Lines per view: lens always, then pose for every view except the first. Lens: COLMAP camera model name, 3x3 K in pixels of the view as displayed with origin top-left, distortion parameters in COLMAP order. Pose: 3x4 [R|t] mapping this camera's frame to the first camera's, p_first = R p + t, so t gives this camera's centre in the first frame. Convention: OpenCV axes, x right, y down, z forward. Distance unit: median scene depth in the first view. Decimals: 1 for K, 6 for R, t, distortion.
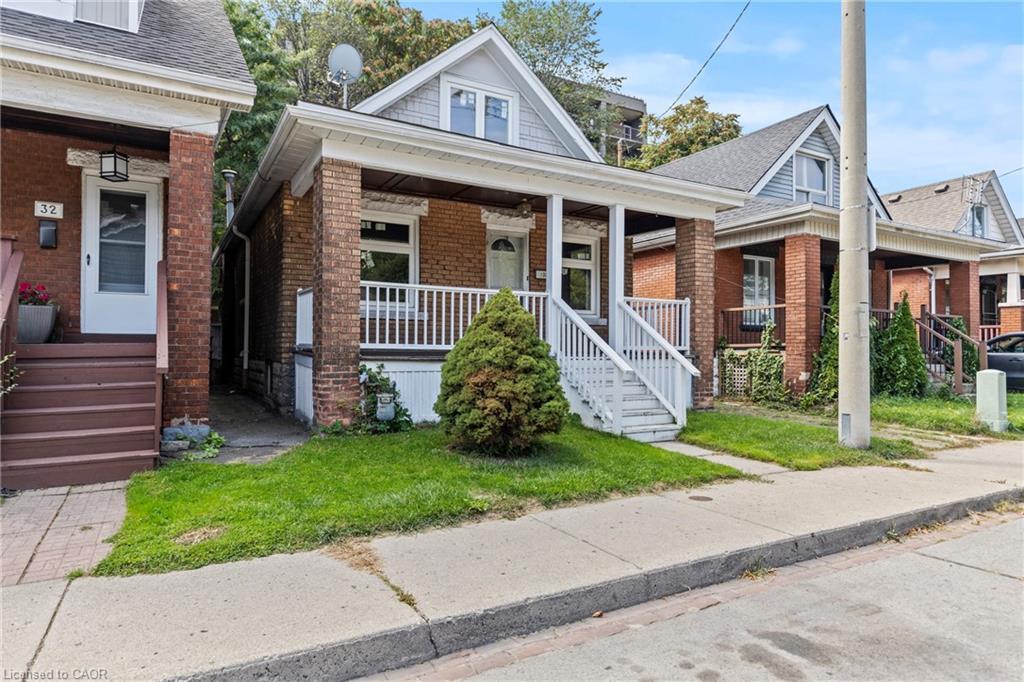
lens RADIAL K [[456.7, 0, 511.8], [0, 456.7, 336.8], [0, 0, 1]] dist [-0.001287, 0.000175]
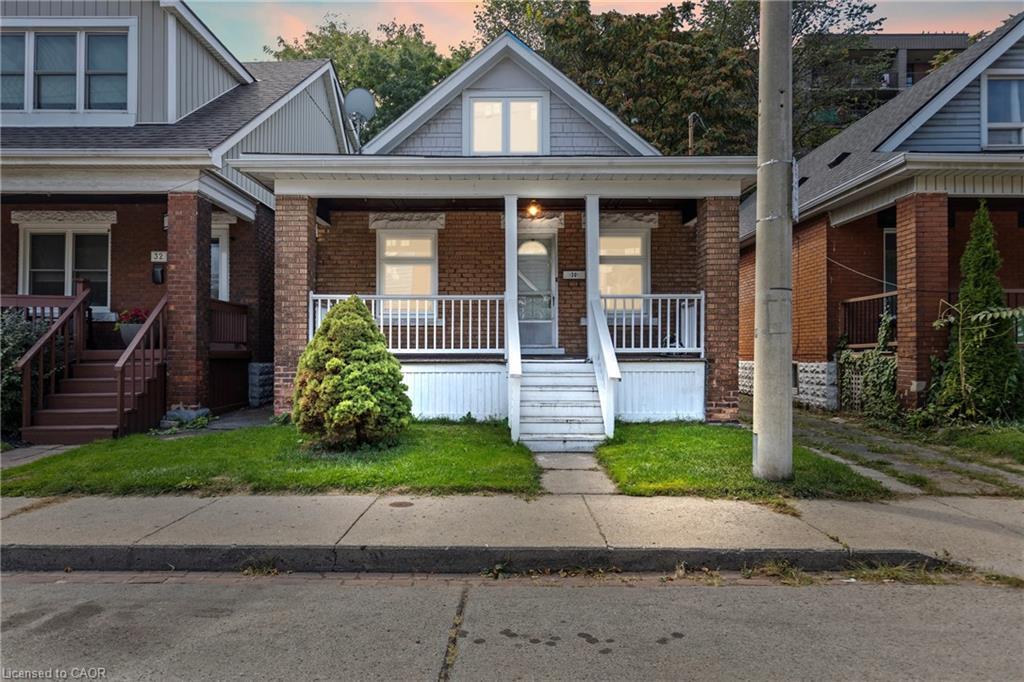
lens RADIAL K [[456.6, 0, 511.9], [0, 456.6, 341.9], [0, 0, 1]] dist [-0.001770, 0.000660]
pose [[0.922219, -0.014859, -0.386383, 0.382361], [0.015782, 0.999875, -0.000784, 0.004930], [0.386347, -0.005375, 0.922338, 0.074432]]
